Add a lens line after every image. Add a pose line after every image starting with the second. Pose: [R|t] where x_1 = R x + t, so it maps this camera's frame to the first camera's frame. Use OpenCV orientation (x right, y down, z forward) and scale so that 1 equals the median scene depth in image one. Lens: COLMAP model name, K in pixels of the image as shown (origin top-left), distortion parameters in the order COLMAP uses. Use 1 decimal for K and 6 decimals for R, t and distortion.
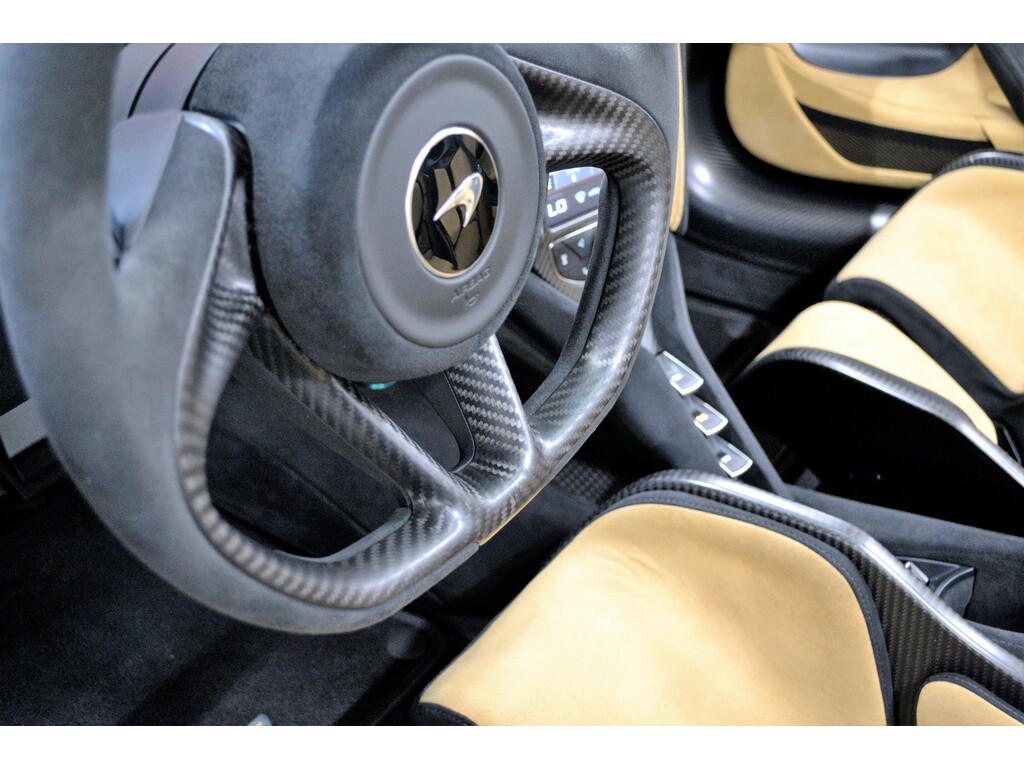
lens RADIAL K [[1217.6, 0, 516.4], [0, 1217.6, 393.8], [0, 0, 1]] dist [-0.033727, 0.000000]
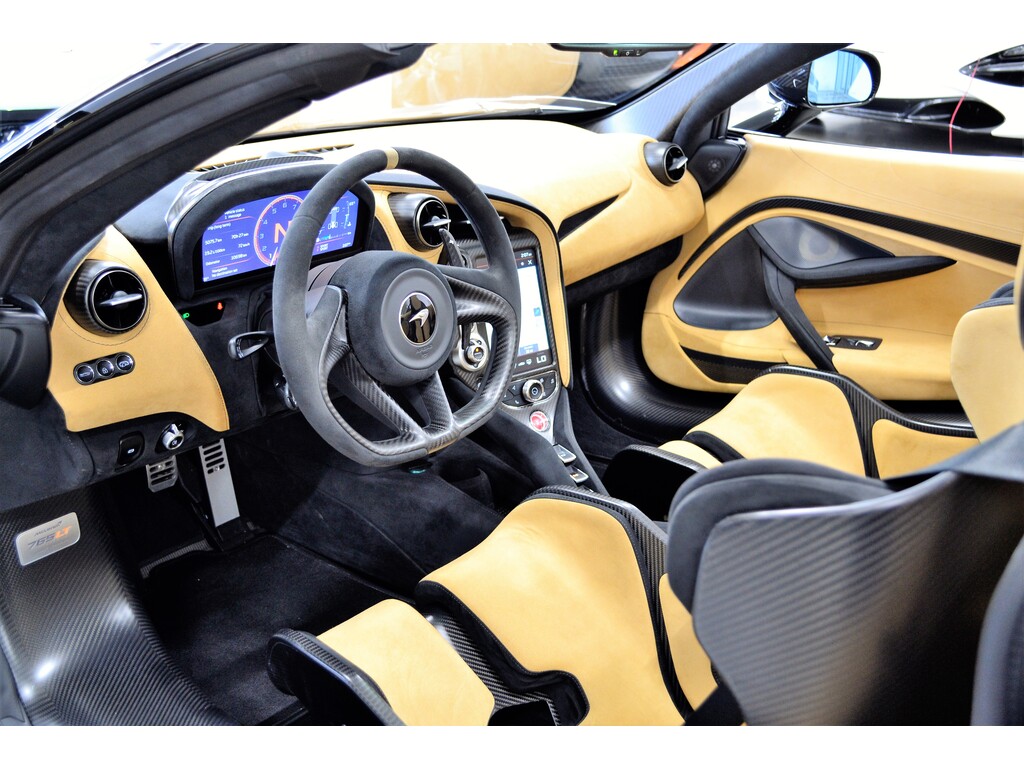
lens RADIAL K [[1148.6, 0, 518.7], [0, 1148.6, 380.6], [0, 0, 1]] dist [0.001054, 0.000000]
pose [[0.996043, -0.006766, -0.088619, 0.355931], [-0.018430, 0.959701, -0.280419, 0.619105], [0.086945, 0.280942, 0.955778, -1.279967]]
